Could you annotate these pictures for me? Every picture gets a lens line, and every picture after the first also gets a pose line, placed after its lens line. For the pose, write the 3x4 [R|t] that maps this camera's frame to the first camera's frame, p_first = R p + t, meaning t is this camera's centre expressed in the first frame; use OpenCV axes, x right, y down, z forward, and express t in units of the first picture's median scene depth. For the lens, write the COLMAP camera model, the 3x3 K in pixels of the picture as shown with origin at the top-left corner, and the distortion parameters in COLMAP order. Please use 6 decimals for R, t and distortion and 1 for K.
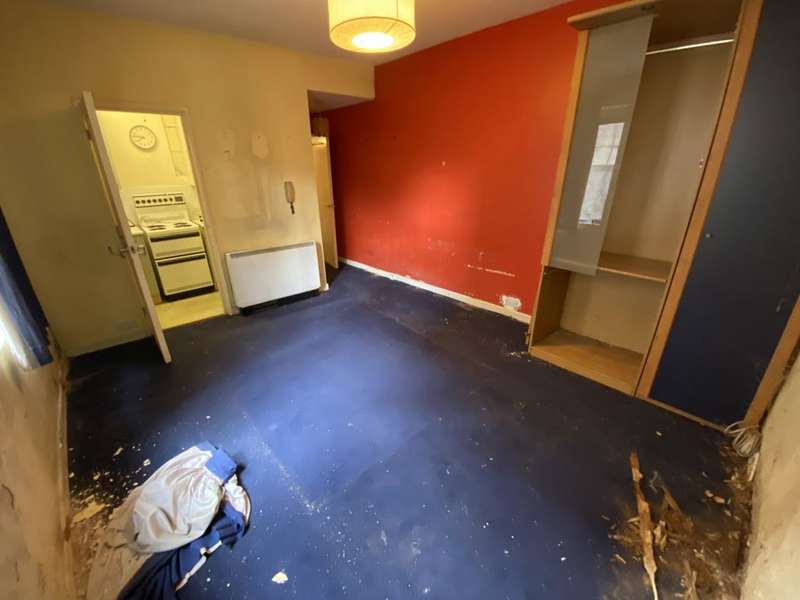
lens RADIAL K [[326.9, 0, 400.9], [0, 326.9, 297.2], [0, 0, 1]] dist [0.003784, 0.000228]
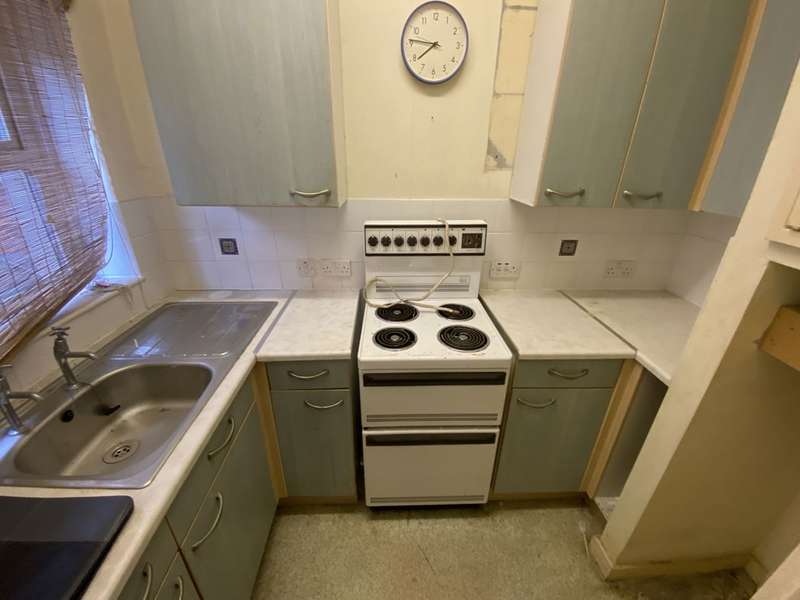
lens RADIAL K [[326.9, 0, 396.7], [0, 326.9, 301.8], [0, 0, 1]] dist [0.003784, 0.000228]
pose [[0.754811, 0.272847, -0.596502, -0.535070], [-0.258384, 0.959534, 0.111944, -0.264752], [0.602908, 0.069631, 0.794767, 0.713255]]
